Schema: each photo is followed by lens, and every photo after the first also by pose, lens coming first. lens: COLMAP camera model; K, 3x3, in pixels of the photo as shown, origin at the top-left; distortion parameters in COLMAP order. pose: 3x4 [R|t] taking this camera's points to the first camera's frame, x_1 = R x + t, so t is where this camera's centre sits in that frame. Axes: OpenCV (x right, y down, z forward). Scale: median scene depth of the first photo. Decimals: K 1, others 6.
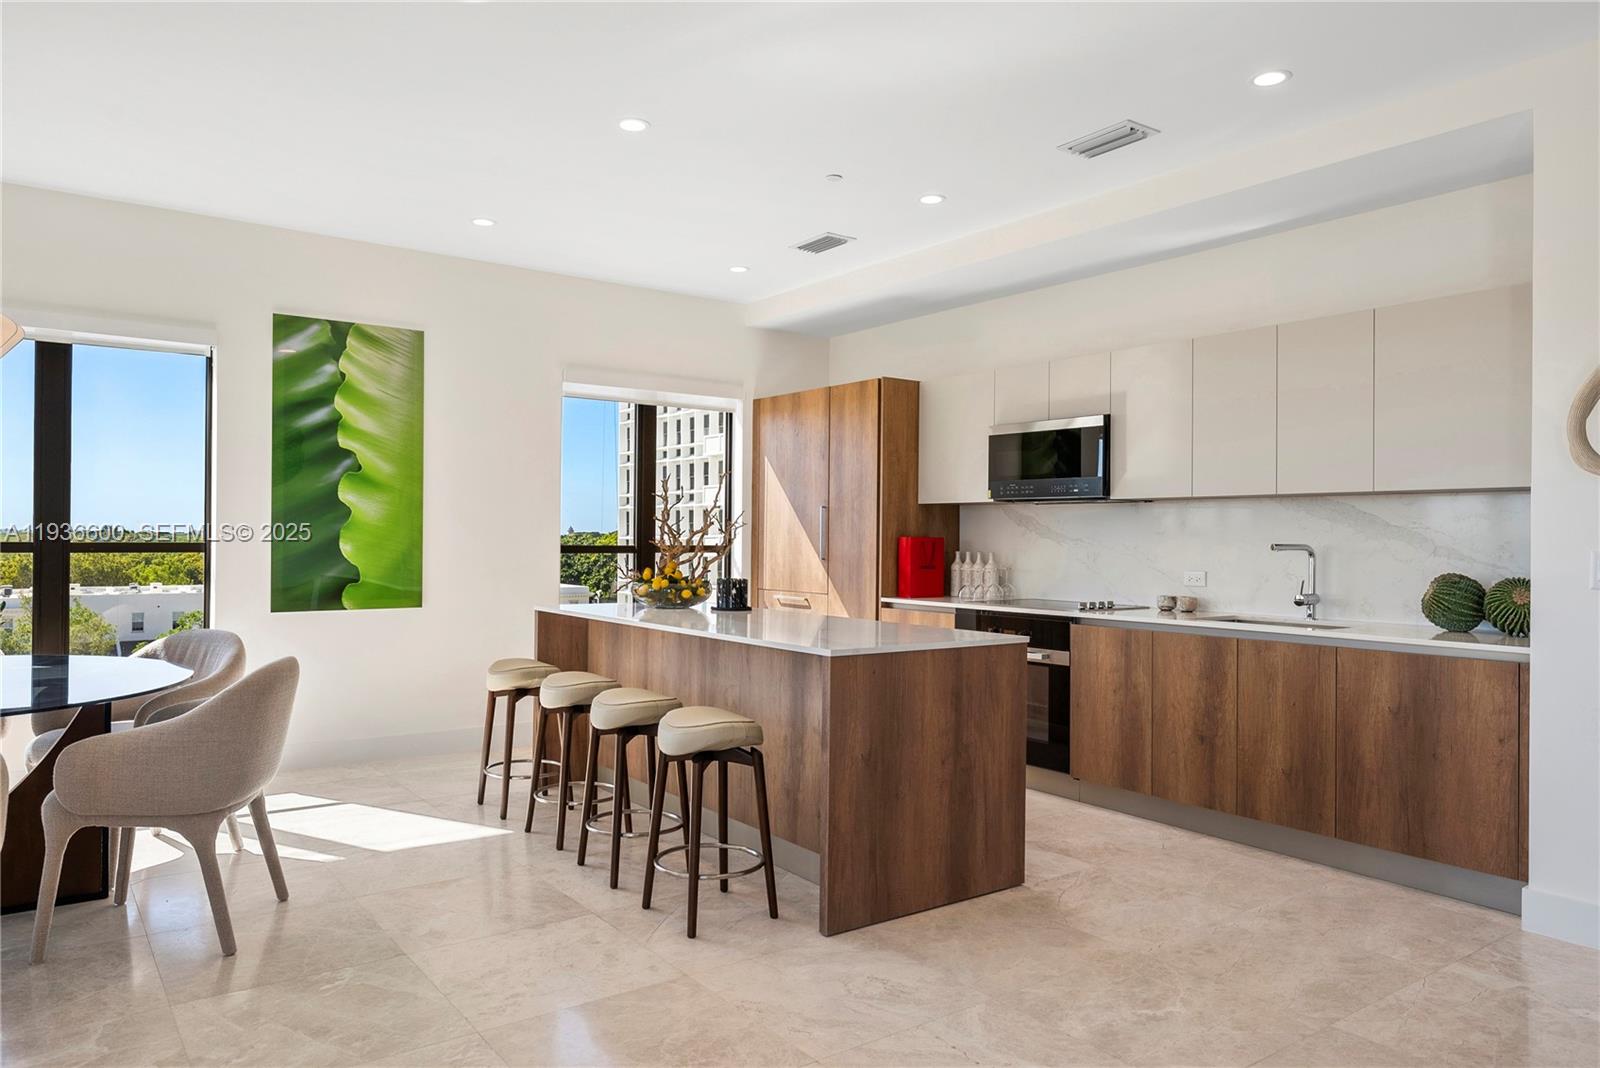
lens RADIAL K [[1076.8, 0, 800.6], [0, 1076.8, 532.2], [0, 0, 1]] dist [0.001762, -0.000646]
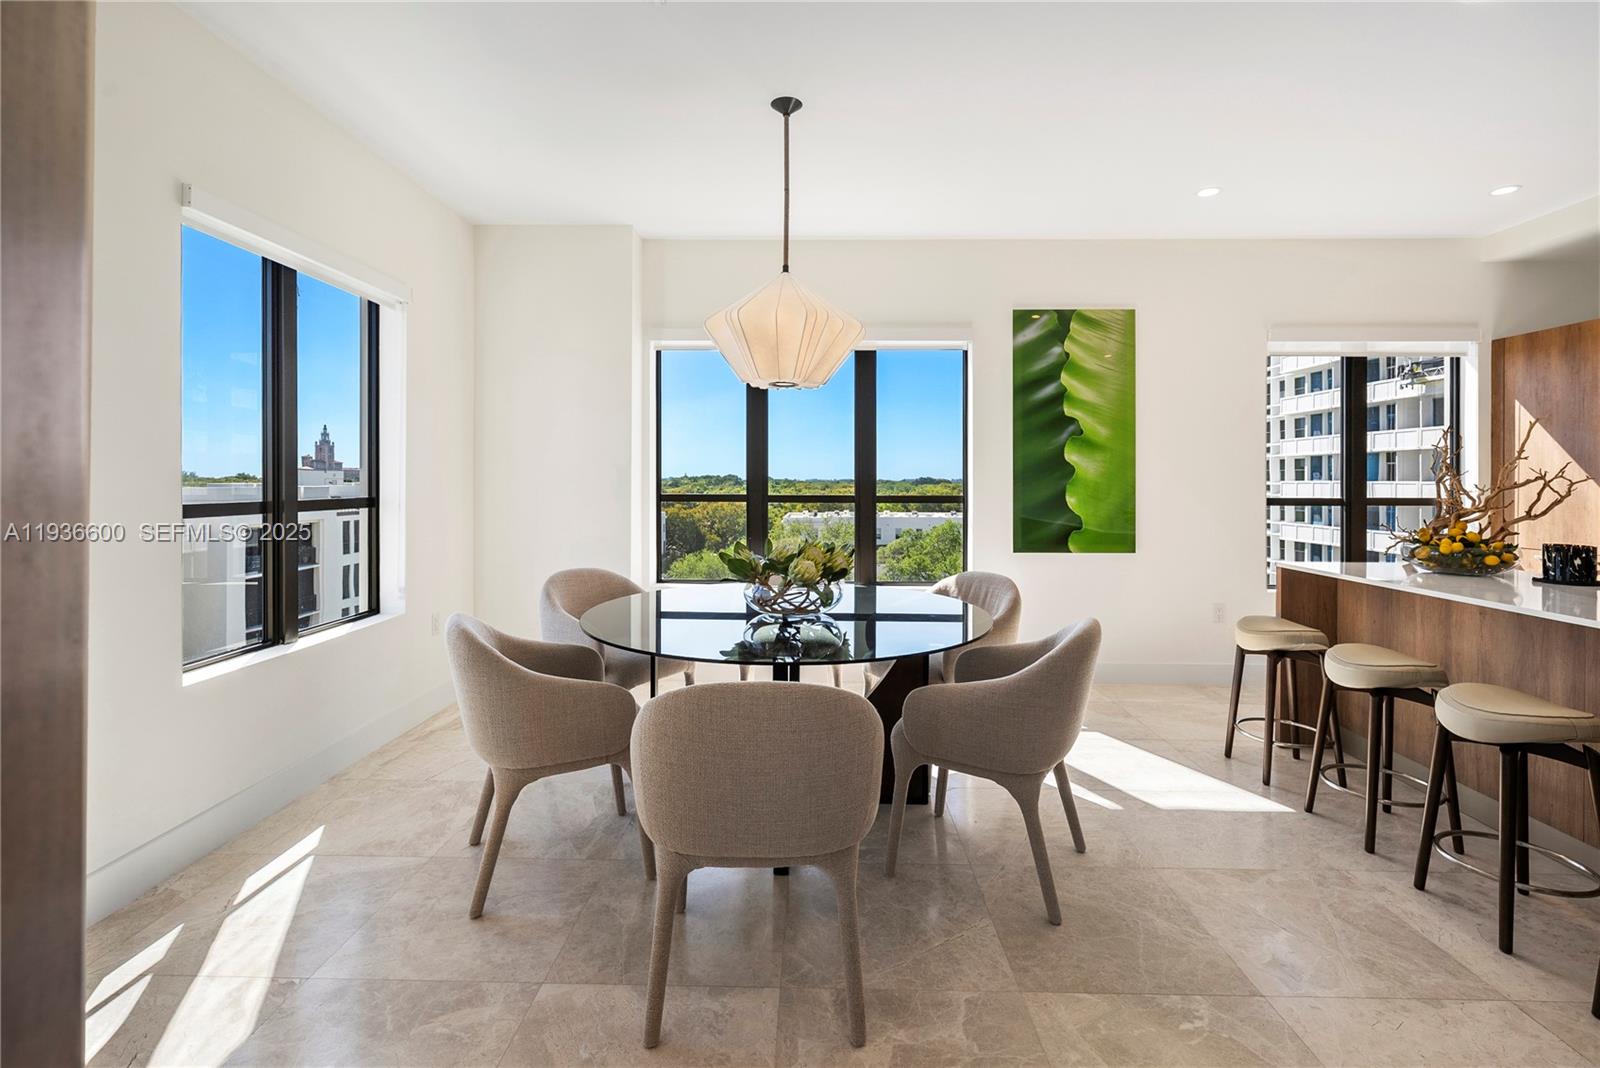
lens RADIAL K [[735.1, 0, 802.6], [0, 735.1, 479.0], [0, 0, 1]] dist [0.006191, -0.000701]
pose [[0.796134, -0.006861, -0.605082, -0.183194], [0.006835, 0.999974, -0.002345, -0.009902], [0.605082, -0.002269, 0.796160, 0.194313]]
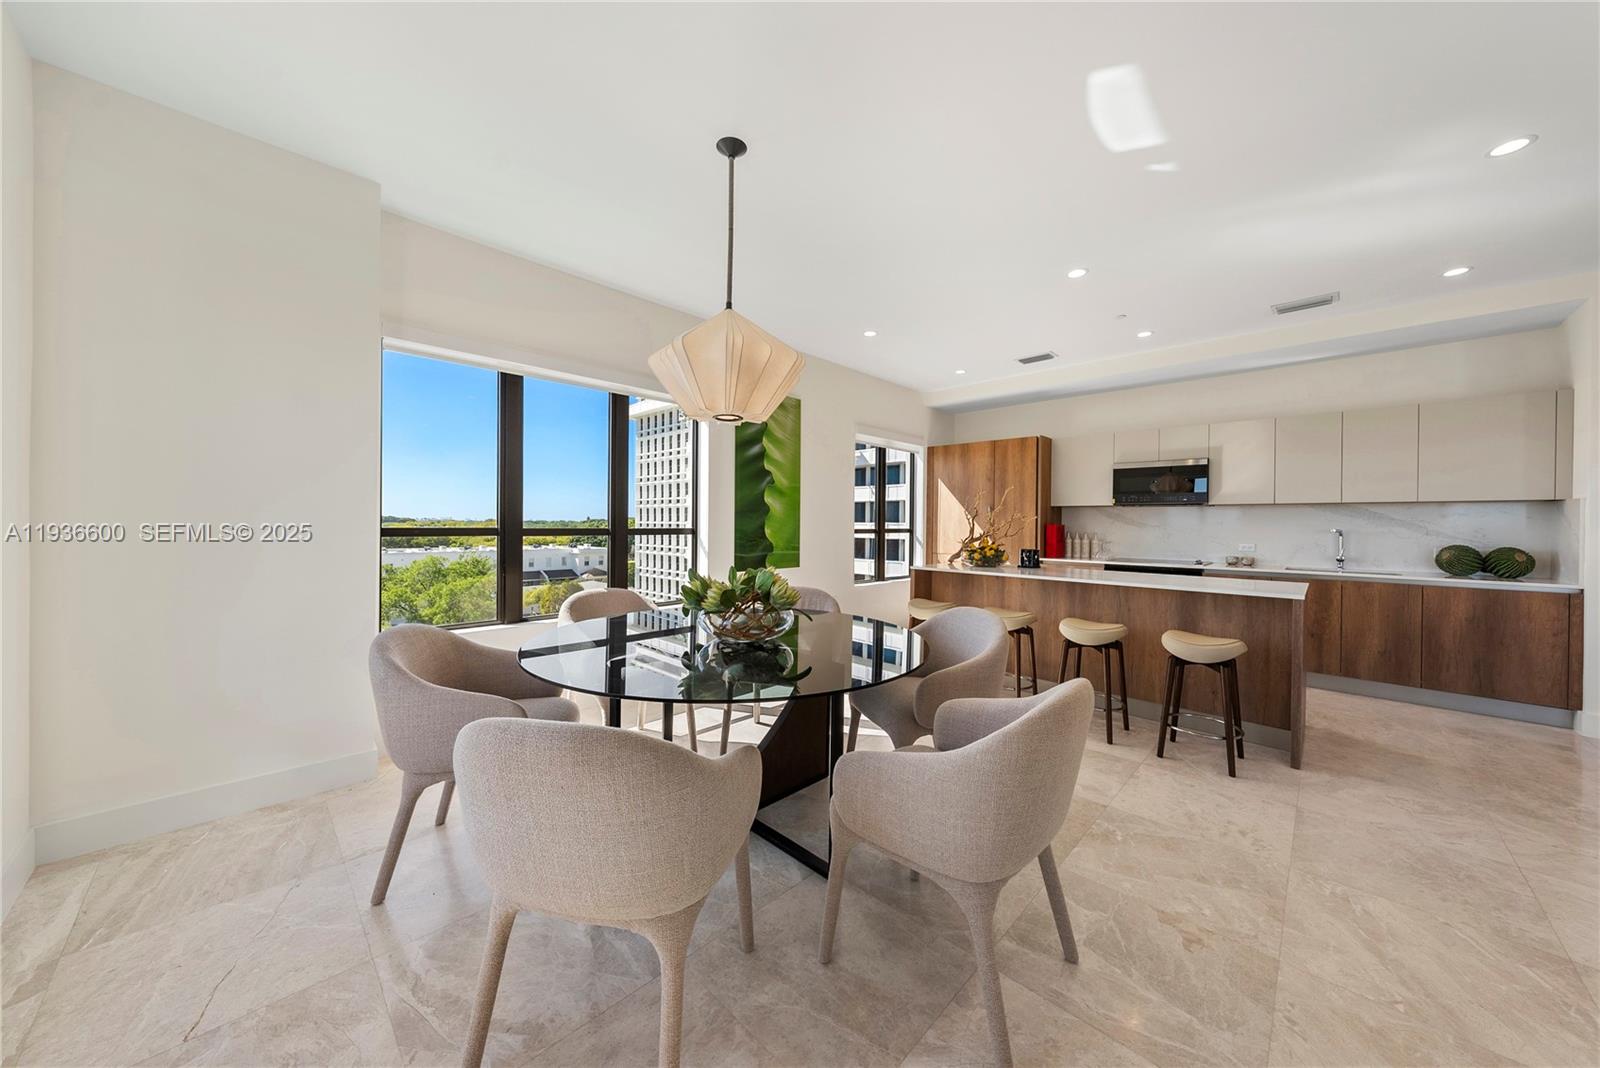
lens RADIAL K [[545.2, 0, 803.8], [0, 545.2, 524.6], [0, 0, 1]] dist [-0.000657, -0.000031]
pose [[0.985043, 0.000485, 0.172309, -0.557601], [-0.002171, 0.999952, 0.009599, -0.003837], [-0.172296, -0.009829, 0.984996, 0.200536]]
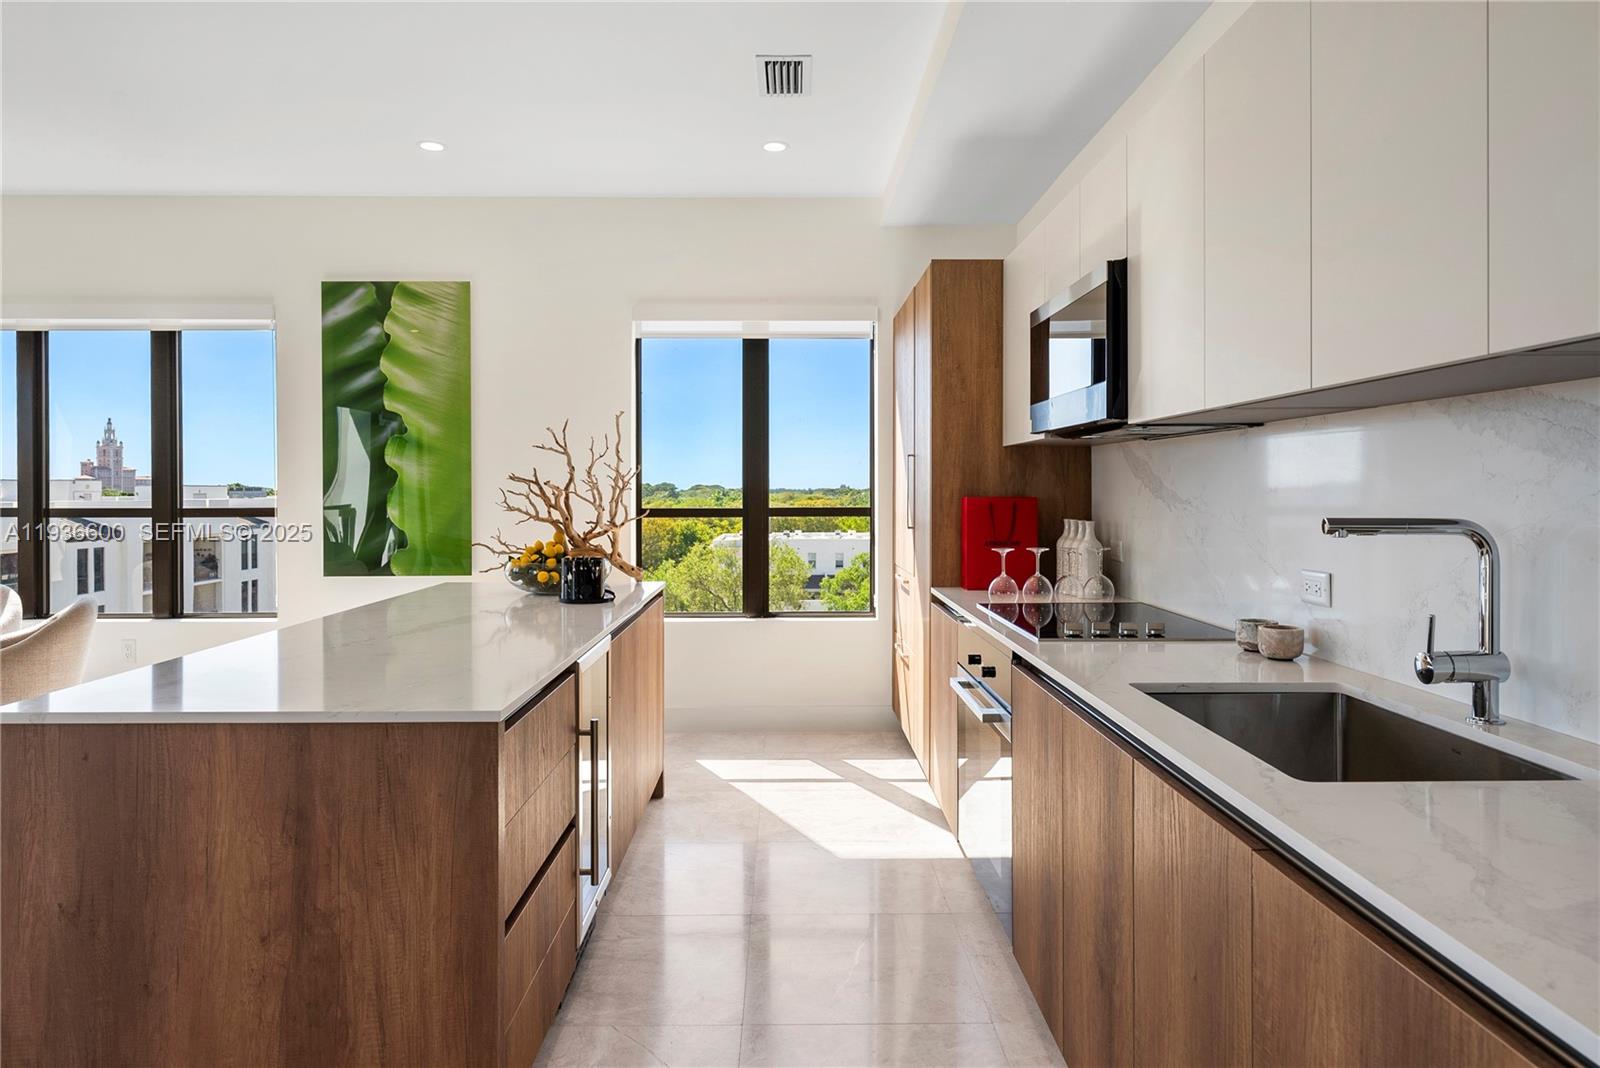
lens RADIAL K [[985.6, 0, 802.2], [0, 985.6, 493.3], [0, 0, 1]] dist [-0.007613, 0.003617]
pose [[0.815452, -0.008483, -0.578763, 0.434908], [0.012375, 0.999920, 0.002780, -0.001079], [0.578692, -0.009429, 0.815491, 0.531792]]
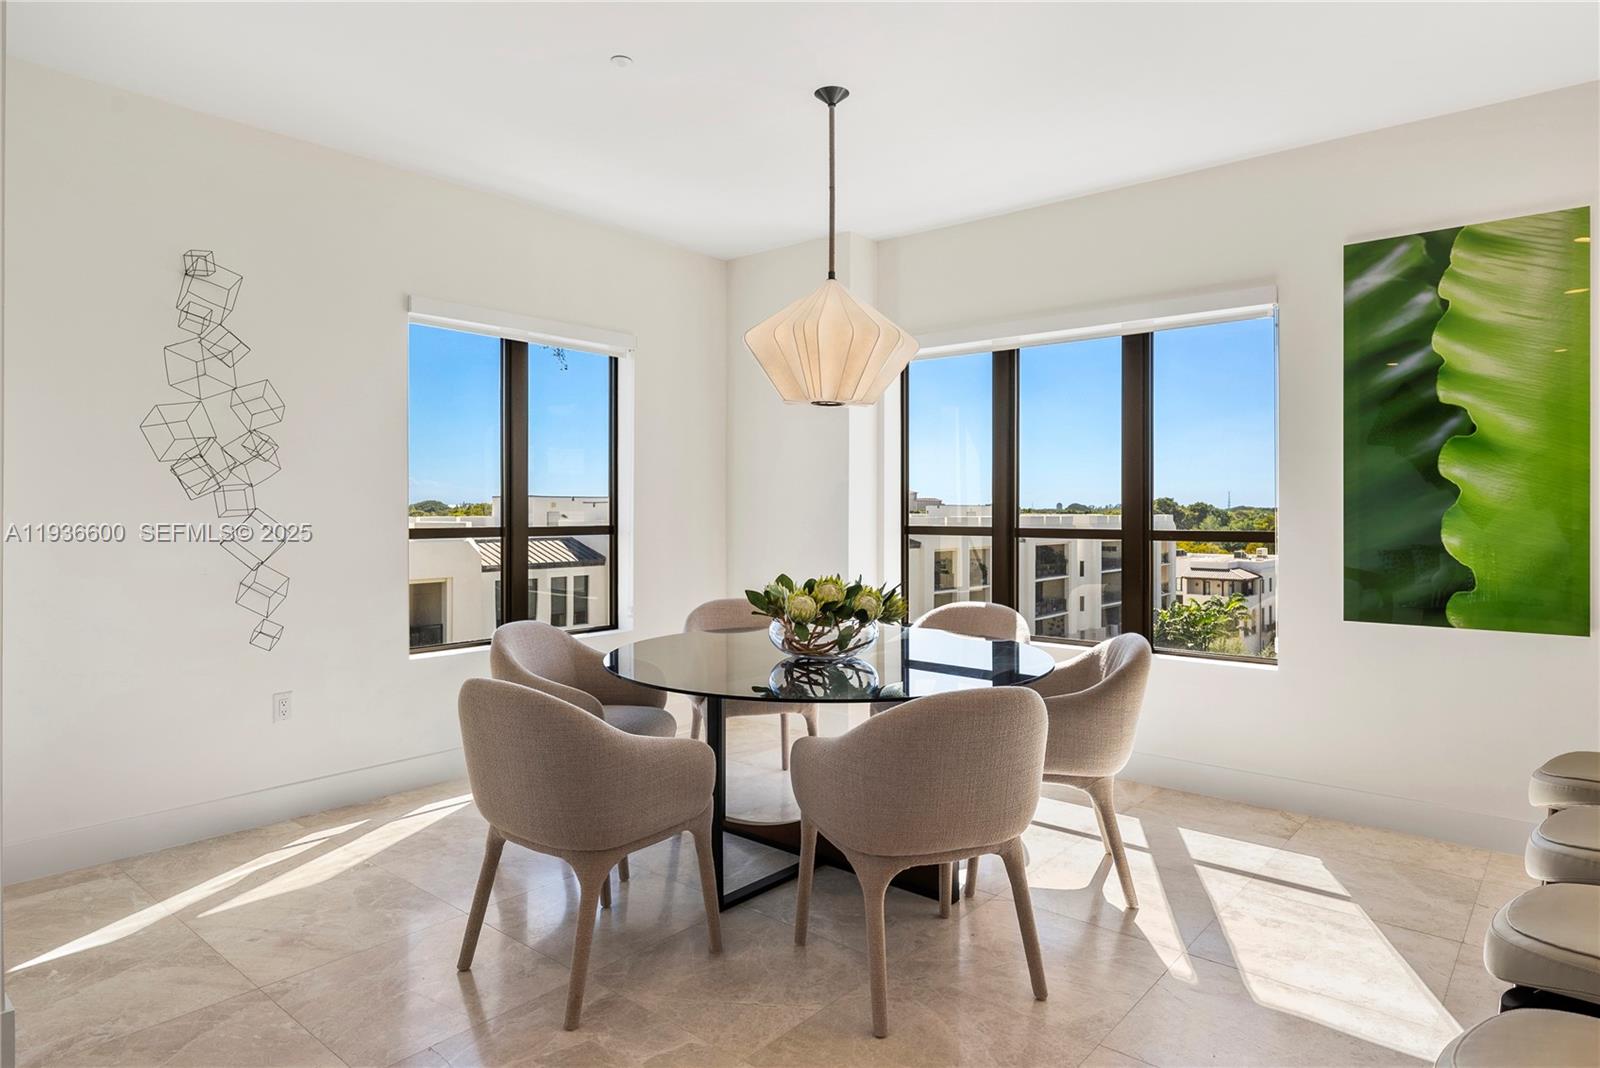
lens RADIAL K [[940.3, 0, 798.7], [0, 940.3, 514.0], [0, 0, 1]] dist [0.002032, 0.002618]
pose [[0.231829, -0.003621, -0.972750, 0.099071], [0.007106, 0.999973, -0.002029, -0.006162], [0.972731, -0.006442, 0.231848, 0.467992]]
